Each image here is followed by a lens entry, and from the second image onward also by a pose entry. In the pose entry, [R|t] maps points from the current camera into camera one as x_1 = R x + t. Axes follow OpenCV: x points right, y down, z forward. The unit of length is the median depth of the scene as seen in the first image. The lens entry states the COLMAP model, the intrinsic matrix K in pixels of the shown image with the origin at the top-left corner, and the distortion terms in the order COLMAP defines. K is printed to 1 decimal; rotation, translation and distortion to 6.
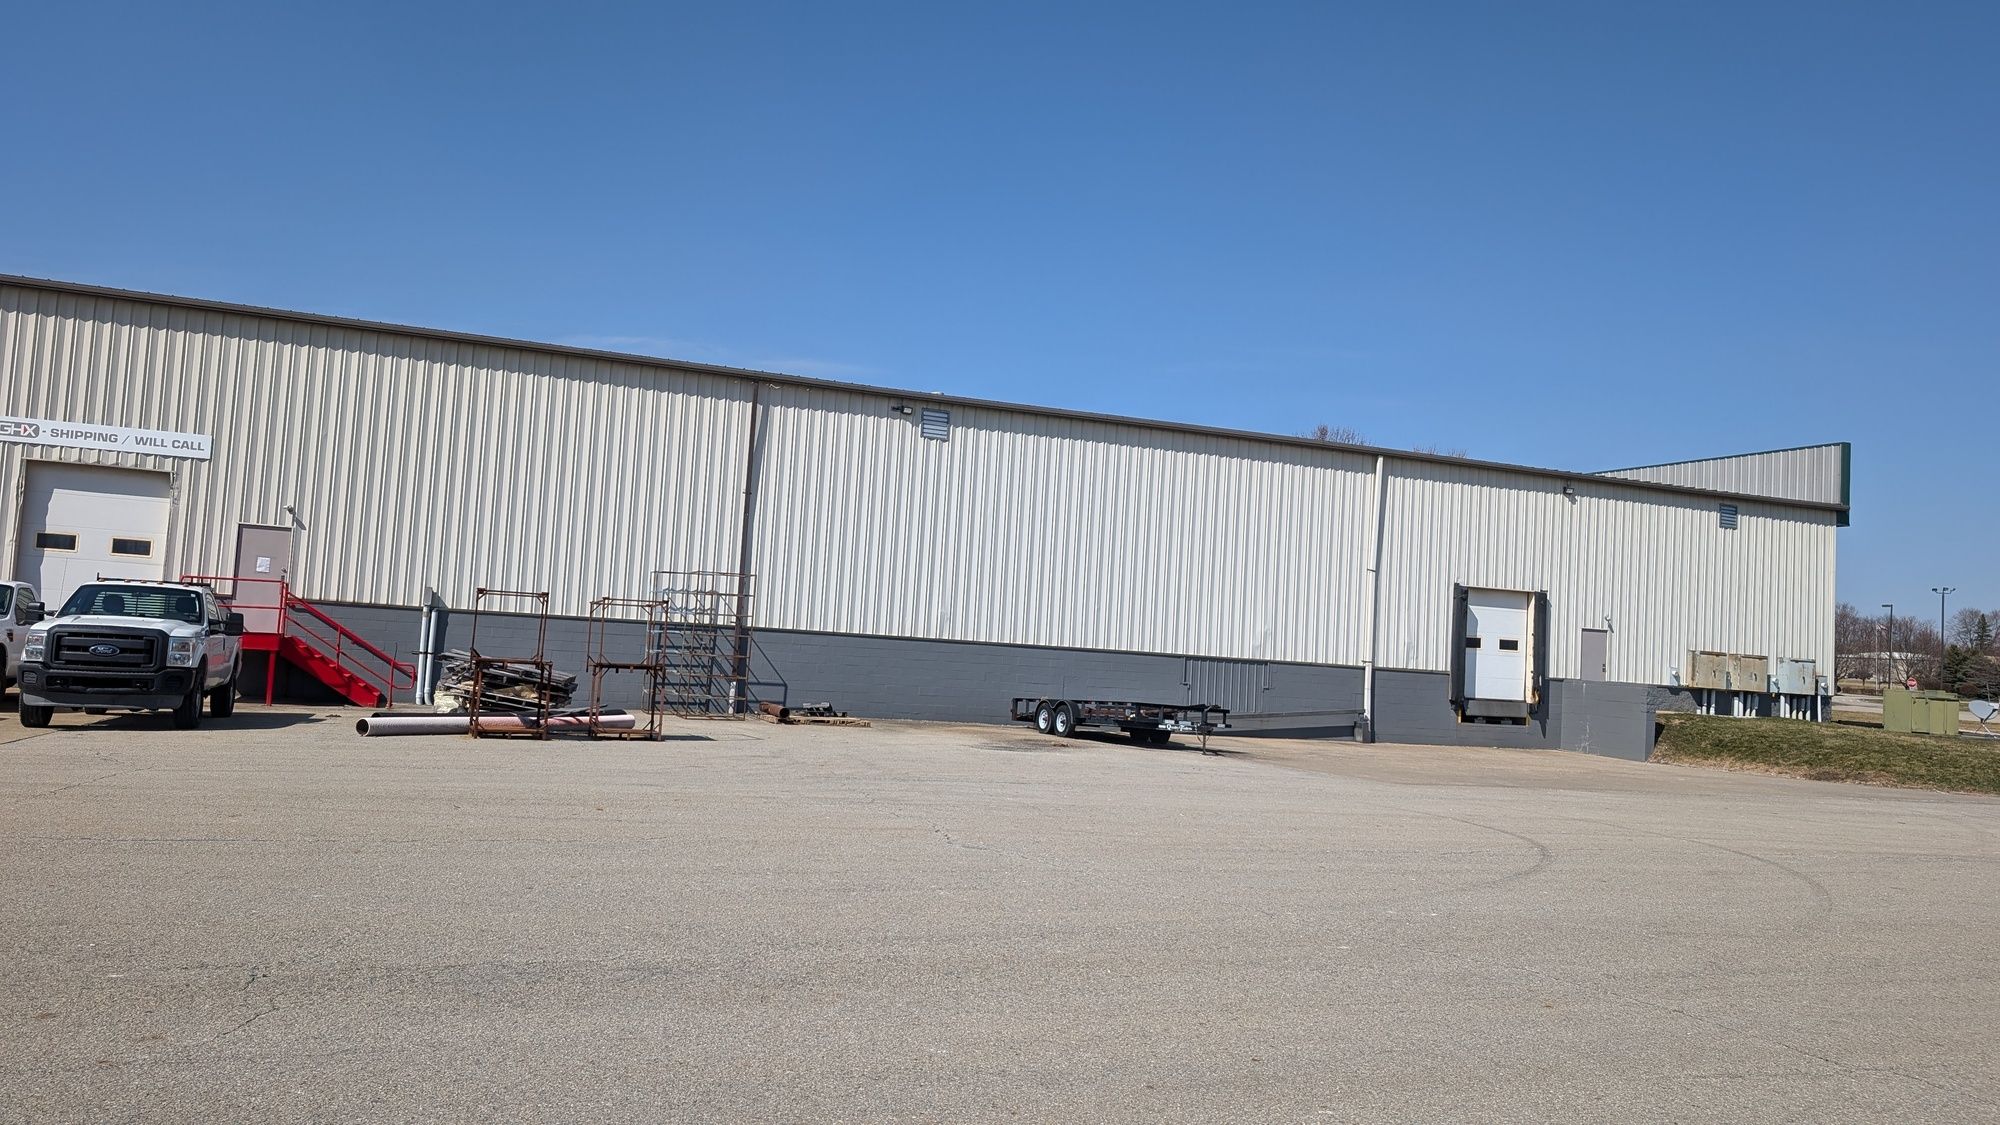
lens RADIAL K [[1411.6, 0, 994.0], [0, 1411.6, 550.8], [0, 0, 1]] dist [0.046220, -0.065377]
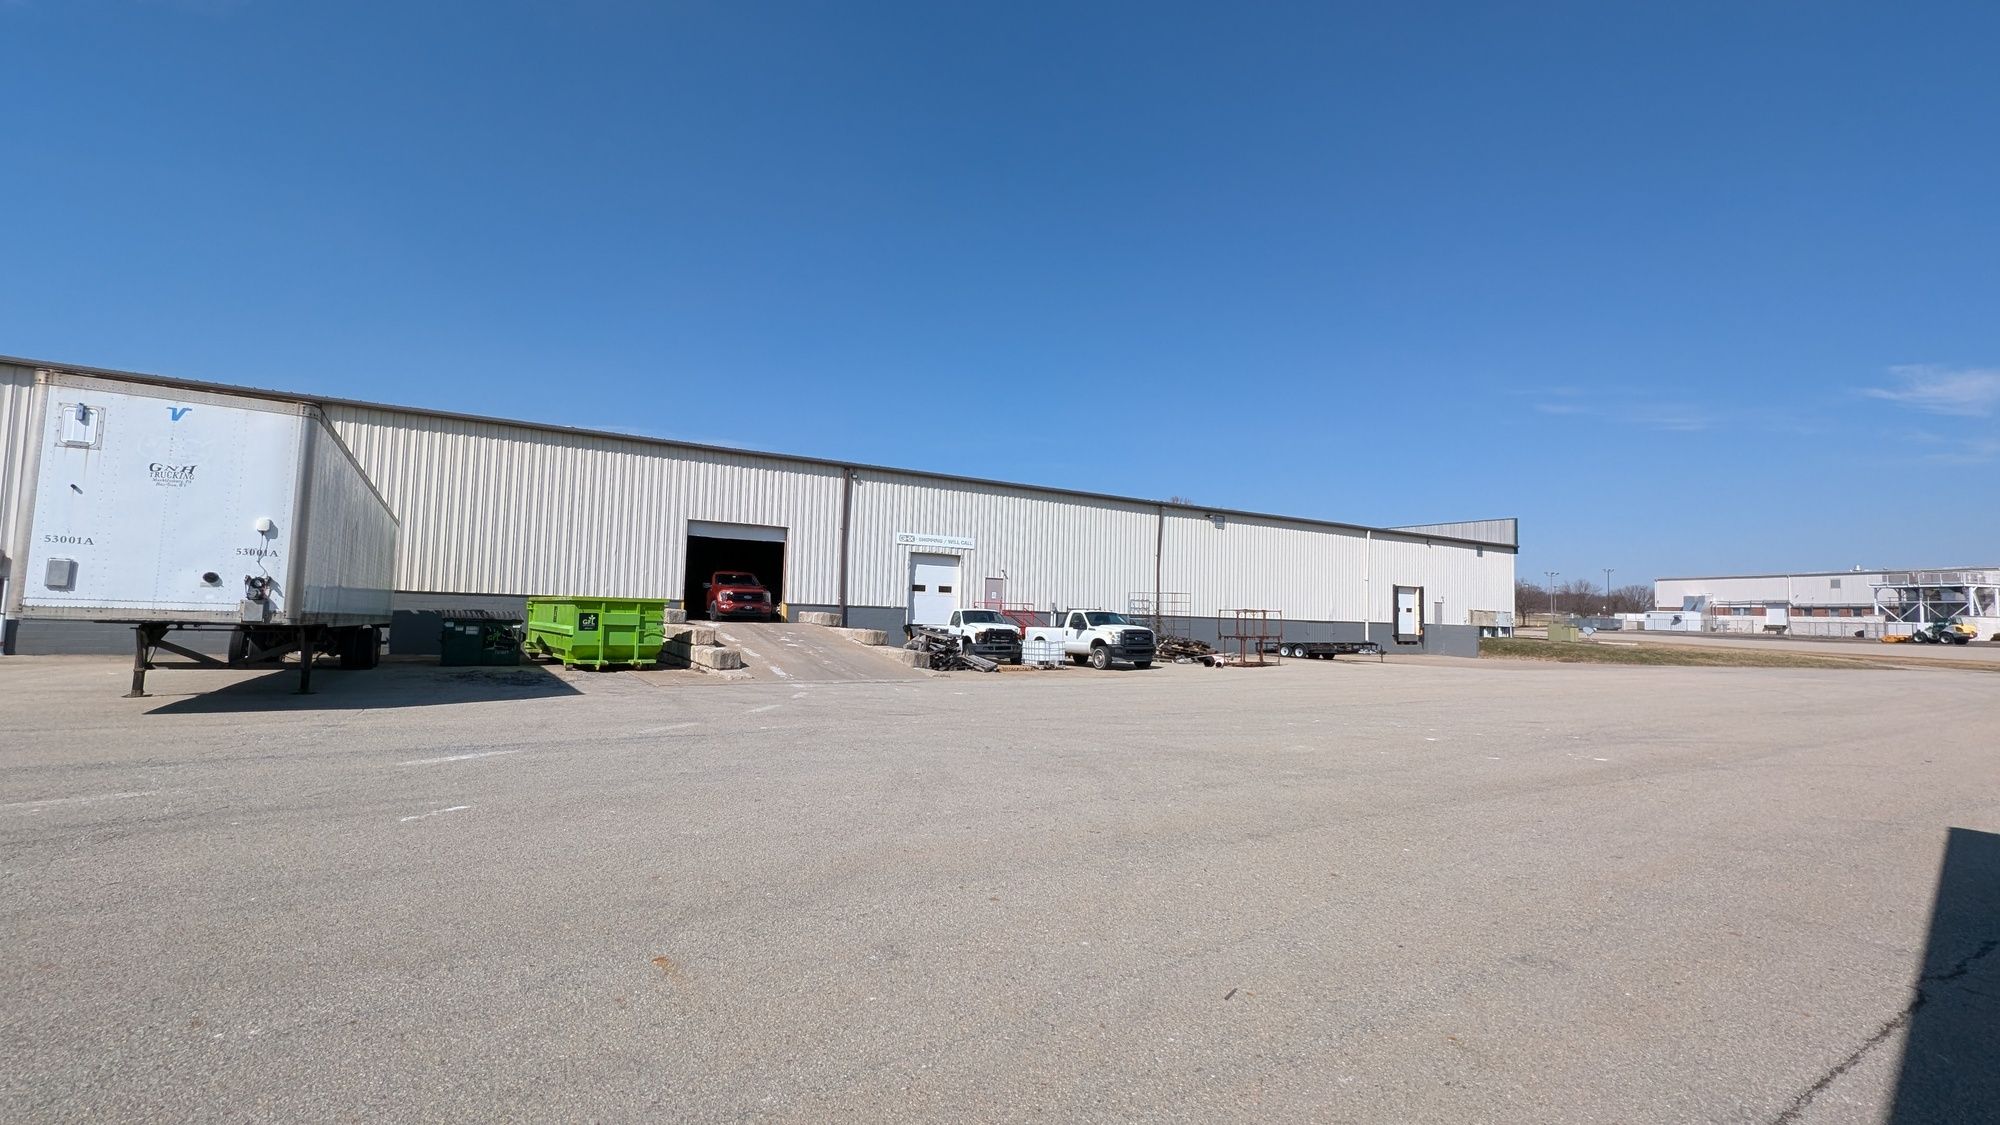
lens RADIAL K [[813.2, 0, 1000.0], [0, 813.2, 562.5], [0, 0, 1]] dist [-0.001392, -0.000174]
pose [[0.984961, -0.020346, 0.171576, -0.715252], [0.017691, 0.999699, 0.016987, -0.062588], [-0.171870, -0.013696, 0.985024, -0.255918]]
